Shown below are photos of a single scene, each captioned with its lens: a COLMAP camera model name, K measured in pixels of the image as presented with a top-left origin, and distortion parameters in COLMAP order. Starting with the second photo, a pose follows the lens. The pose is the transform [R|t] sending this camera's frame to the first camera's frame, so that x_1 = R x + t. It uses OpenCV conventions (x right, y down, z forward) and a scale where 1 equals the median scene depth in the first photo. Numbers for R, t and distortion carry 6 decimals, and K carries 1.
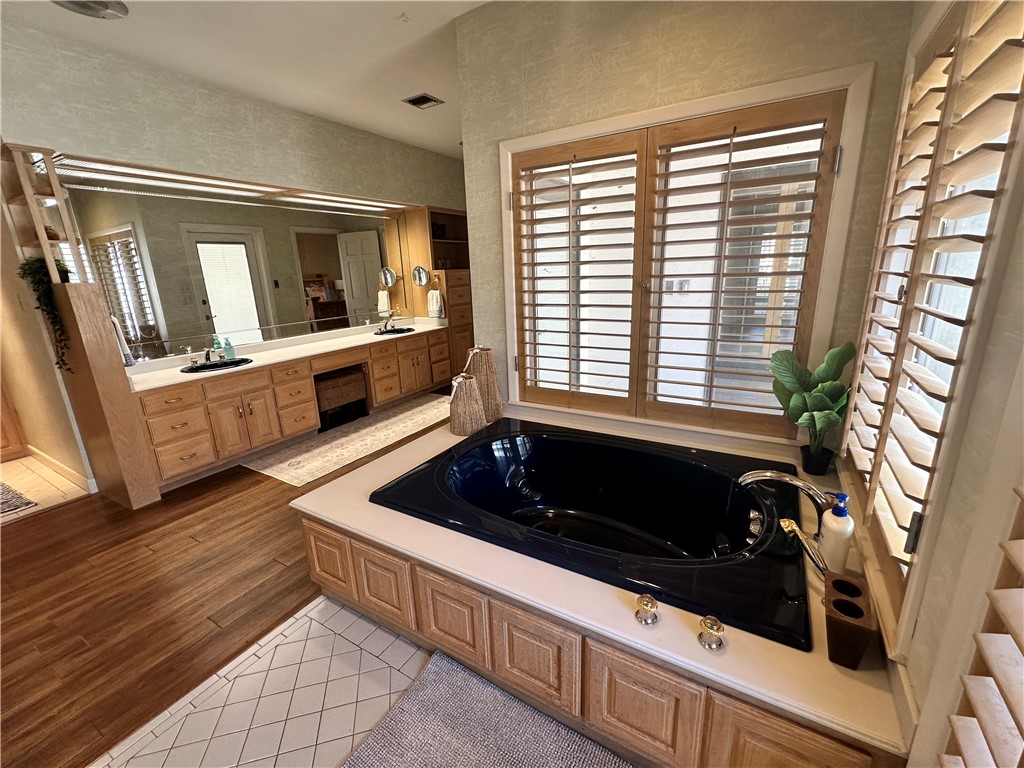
lens RADIAL K [[419.0, 0, 509.3], [0, 419.0, 377.4], [0, 0, 1]] dist [0.000317, 0.000336]
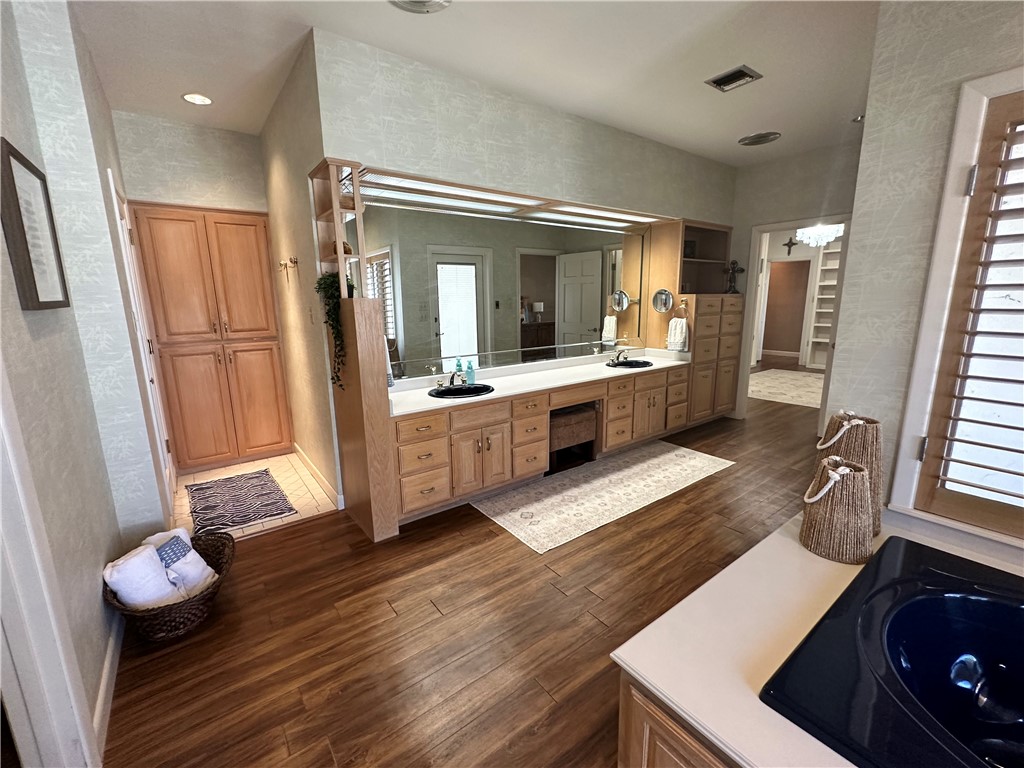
lens RADIAL K [[407.5, 0, 513.7], [0, 407.5, 375.0], [0, 0, 1]] dist [-0.000713, -0.000190]
pose [[0.933203, 0.091339, -0.347547, -0.288466], [-0.111076, 0.993114, -0.037250, -0.043872], [0.341751, 0.073366, 0.936922, 0.205353]]
